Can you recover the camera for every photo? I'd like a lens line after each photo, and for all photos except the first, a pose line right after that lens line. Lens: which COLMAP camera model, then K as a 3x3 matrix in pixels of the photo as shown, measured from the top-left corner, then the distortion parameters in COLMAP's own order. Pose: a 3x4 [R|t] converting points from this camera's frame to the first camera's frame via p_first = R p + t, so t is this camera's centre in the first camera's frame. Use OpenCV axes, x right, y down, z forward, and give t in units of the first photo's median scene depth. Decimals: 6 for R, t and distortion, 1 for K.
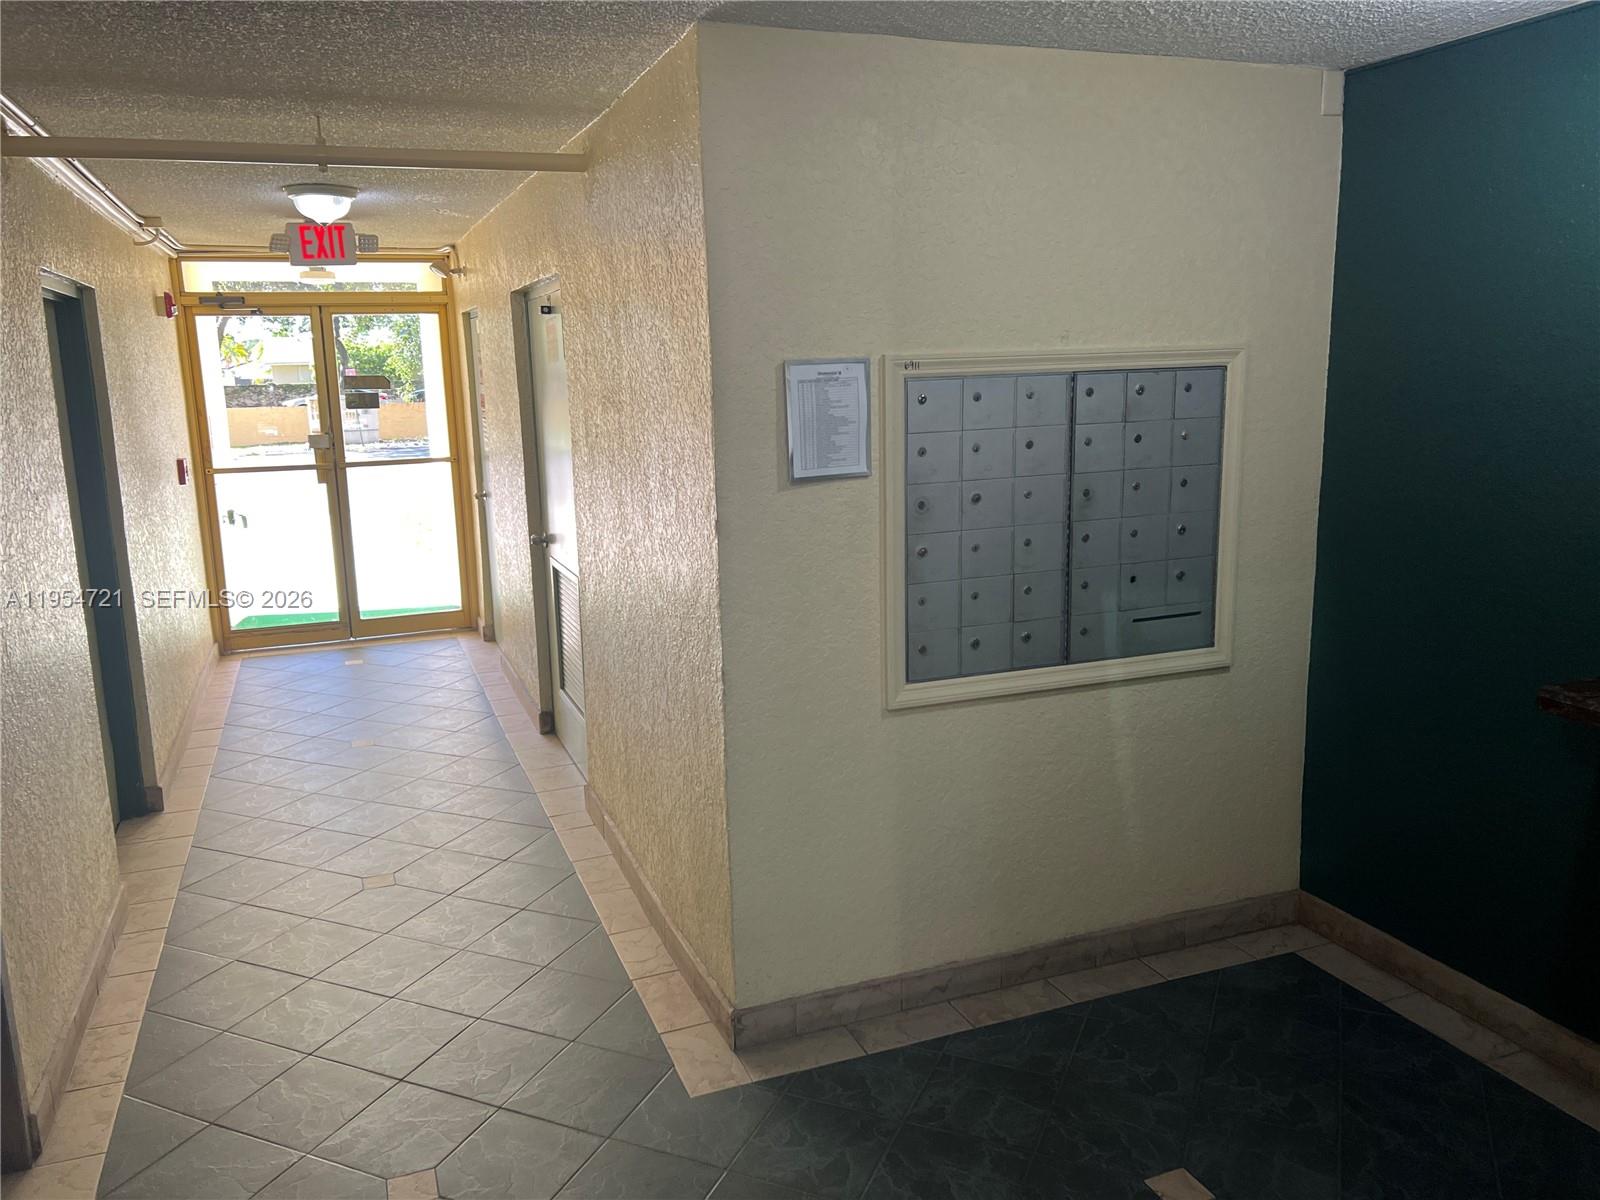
lens RADIAL K [[1210.3, 0, 800.0], [0, 1210.3, 600.0], [0, 0, 1]] dist [0.025619, -0.005296]
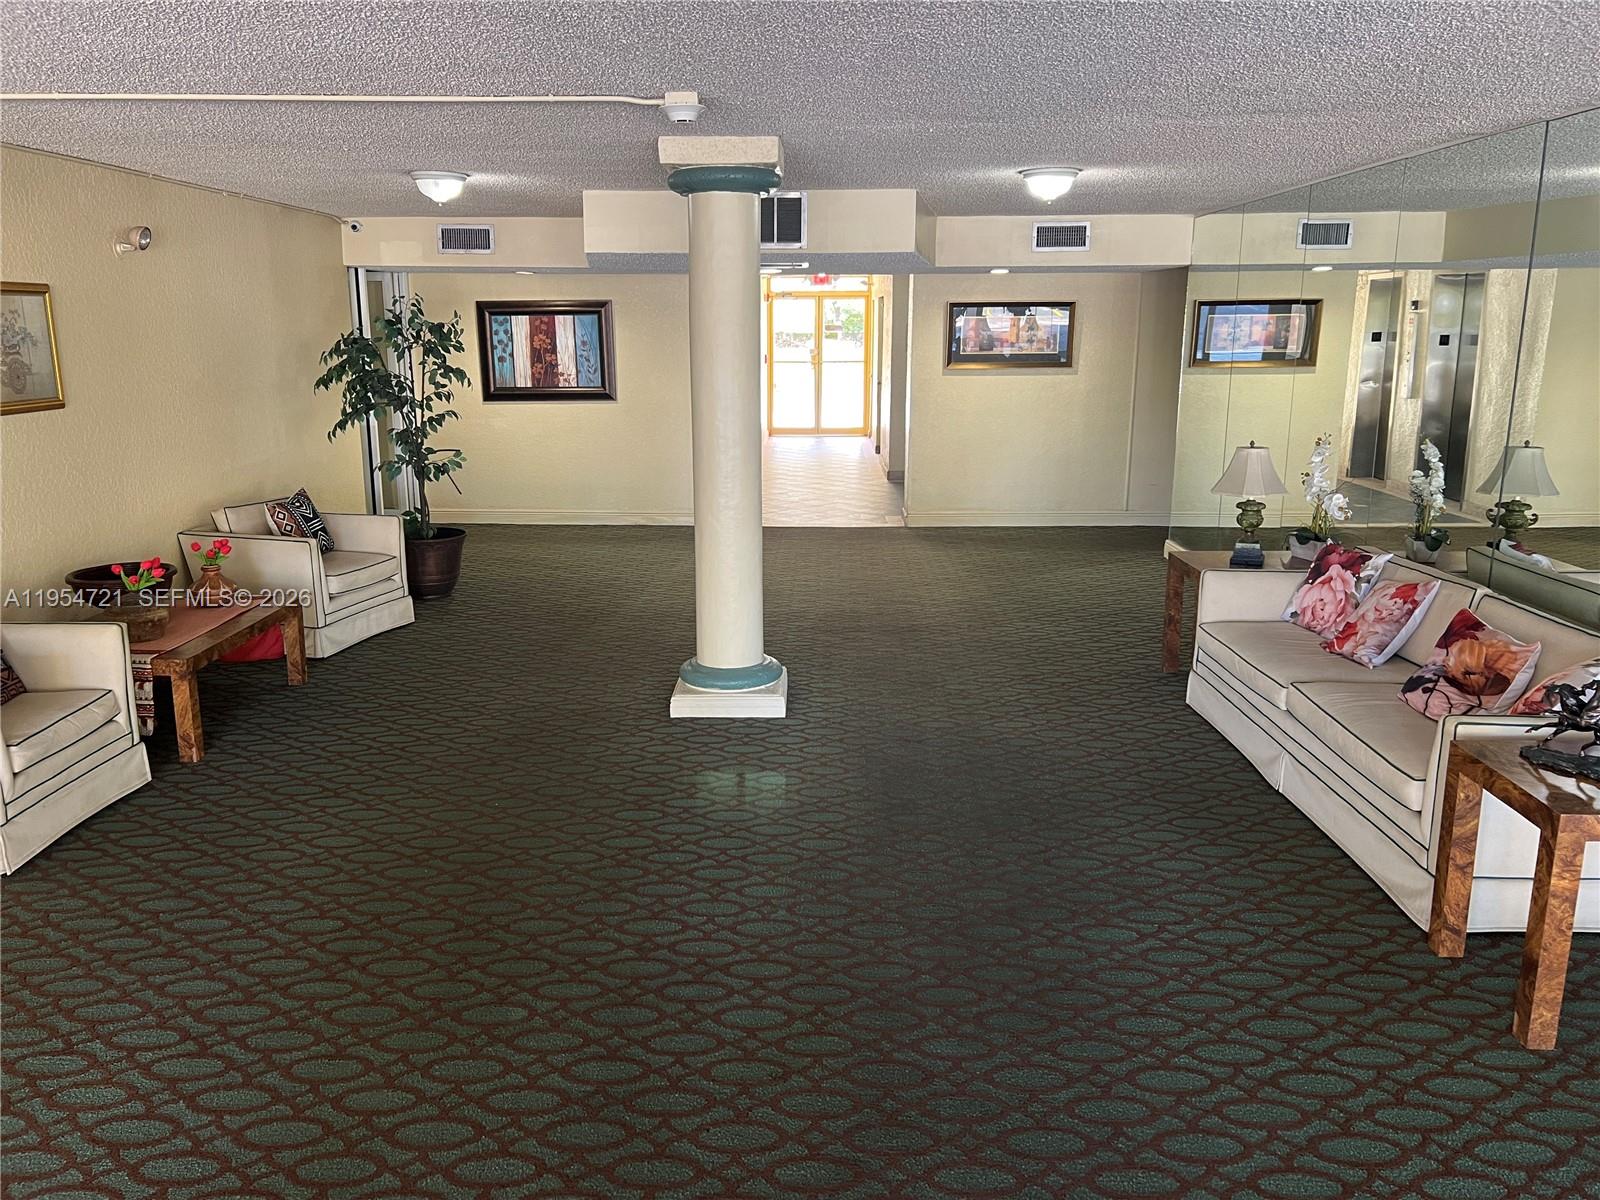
lens RADIAL K [[1210.3, 0, 800.0], [0, 1210.3, 600.0], [0, 0, 1]] dist [0.025619, -0.005296]
pose [[0.925492, 0.109412, -0.362621, 0.505251], [-0.097566, 0.993927, 0.050883, 0.238701], [0.365986, -0.011712, 0.930547, -1.251282]]
